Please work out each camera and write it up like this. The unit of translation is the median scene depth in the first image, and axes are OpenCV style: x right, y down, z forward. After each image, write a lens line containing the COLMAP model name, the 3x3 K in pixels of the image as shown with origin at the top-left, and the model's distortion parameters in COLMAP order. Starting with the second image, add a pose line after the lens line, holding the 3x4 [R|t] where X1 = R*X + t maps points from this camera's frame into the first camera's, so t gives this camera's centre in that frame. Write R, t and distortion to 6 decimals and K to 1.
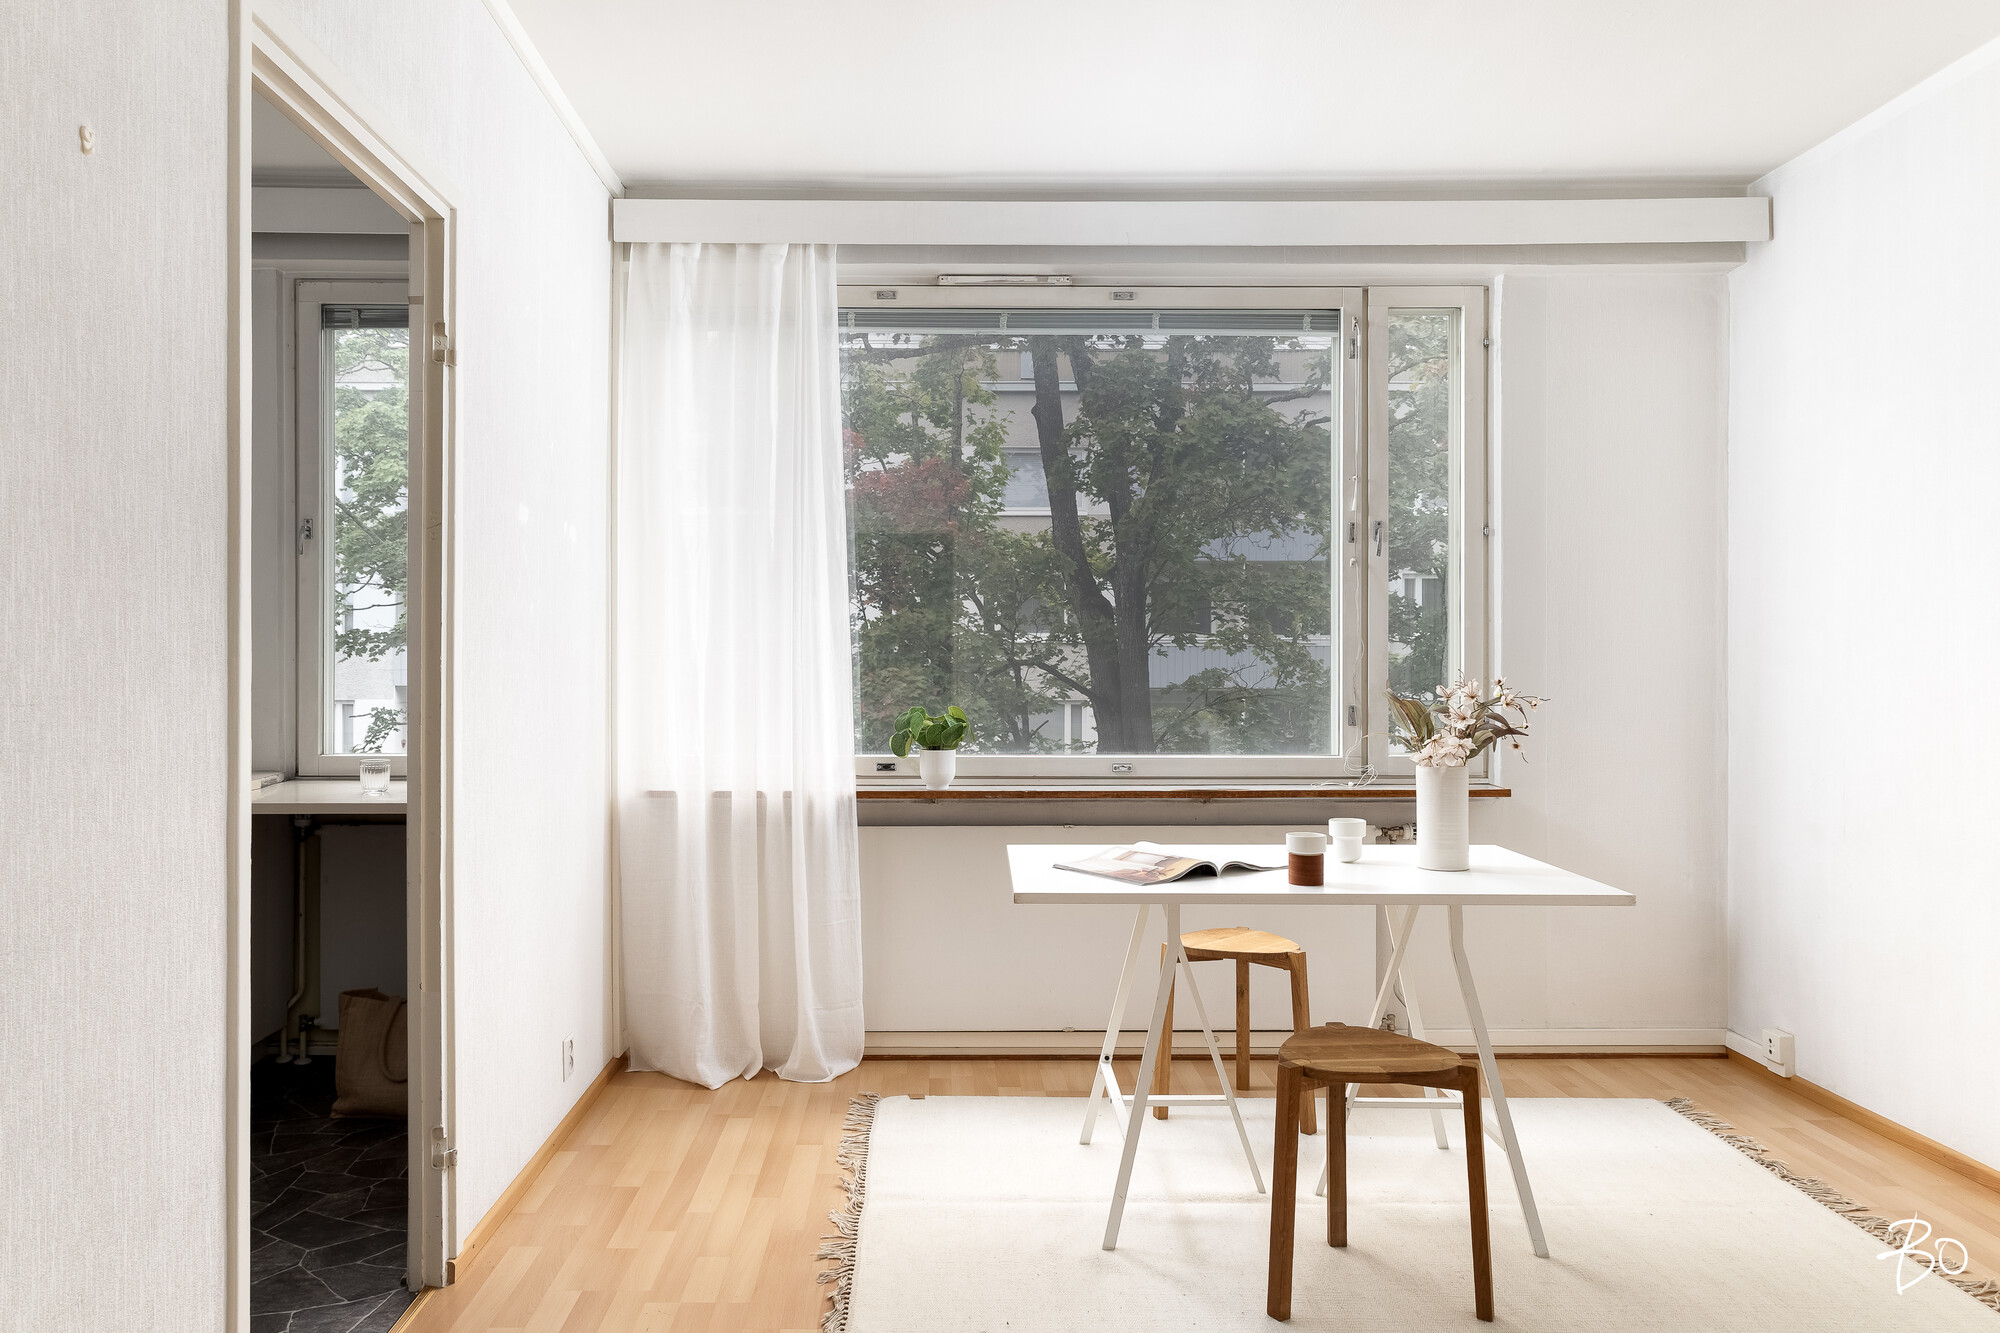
lens RADIAL K [[1404.4, 0, 1000.0], [0, 1404.4, 666.5], [0, 0, 1]] dist [-0.001761, 0.000303]
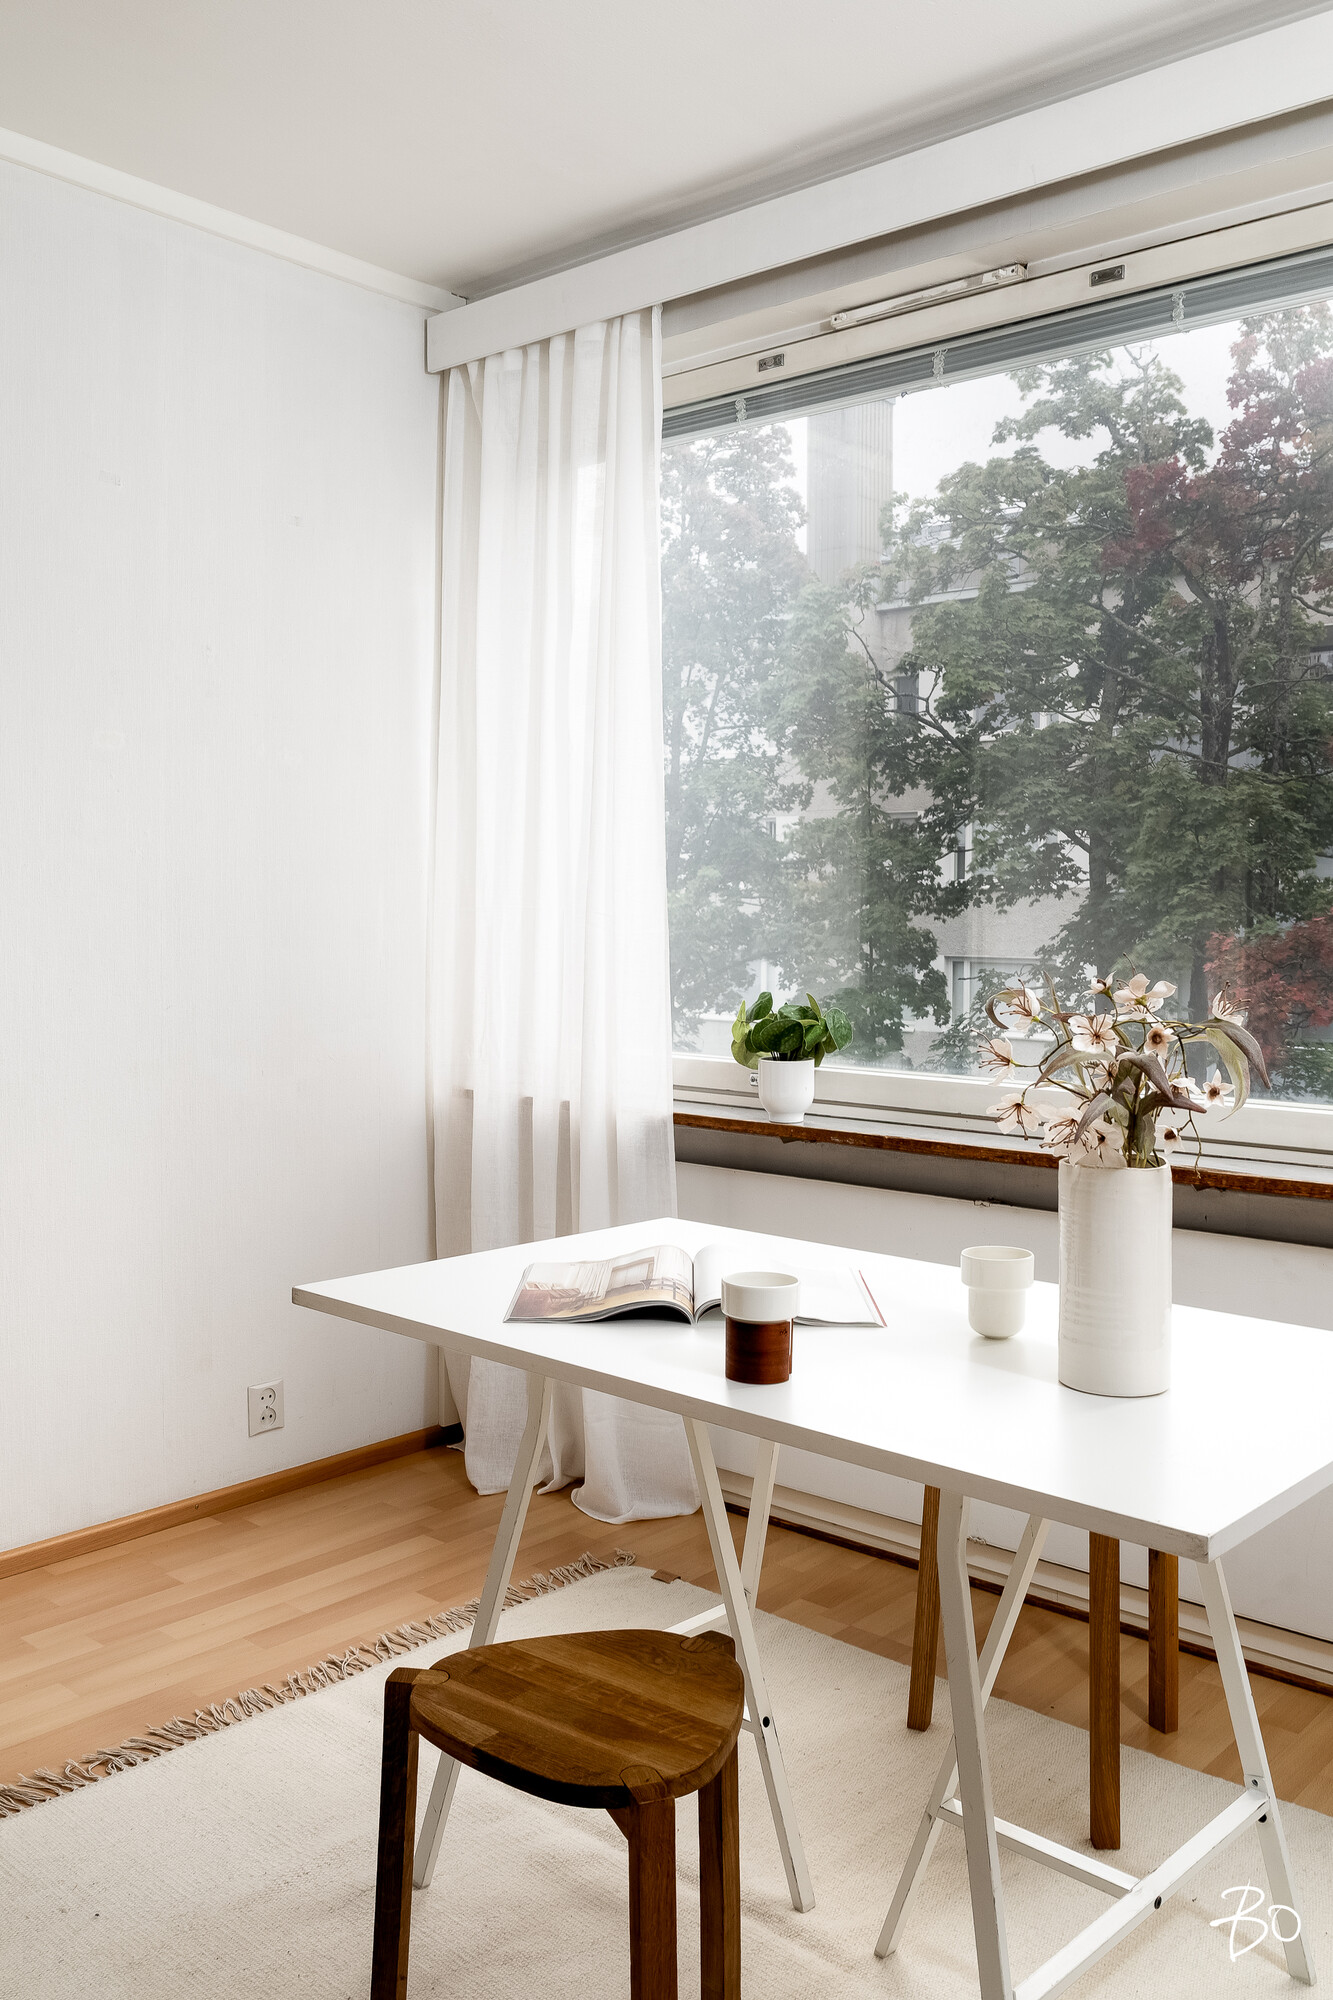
lens RADIAL K [[1772.9, 0, 666.3], [0, 1772.9, 971.8], [0, 0, 1]] dist [-0.042528, 0.003146]
pose [[0.712622, 0.031591, -0.700837, 0.497321], [-0.011211, 0.999371, 0.033649, -0.007532], [0.701459, -0.016121, 0.712527, 0.395318]]
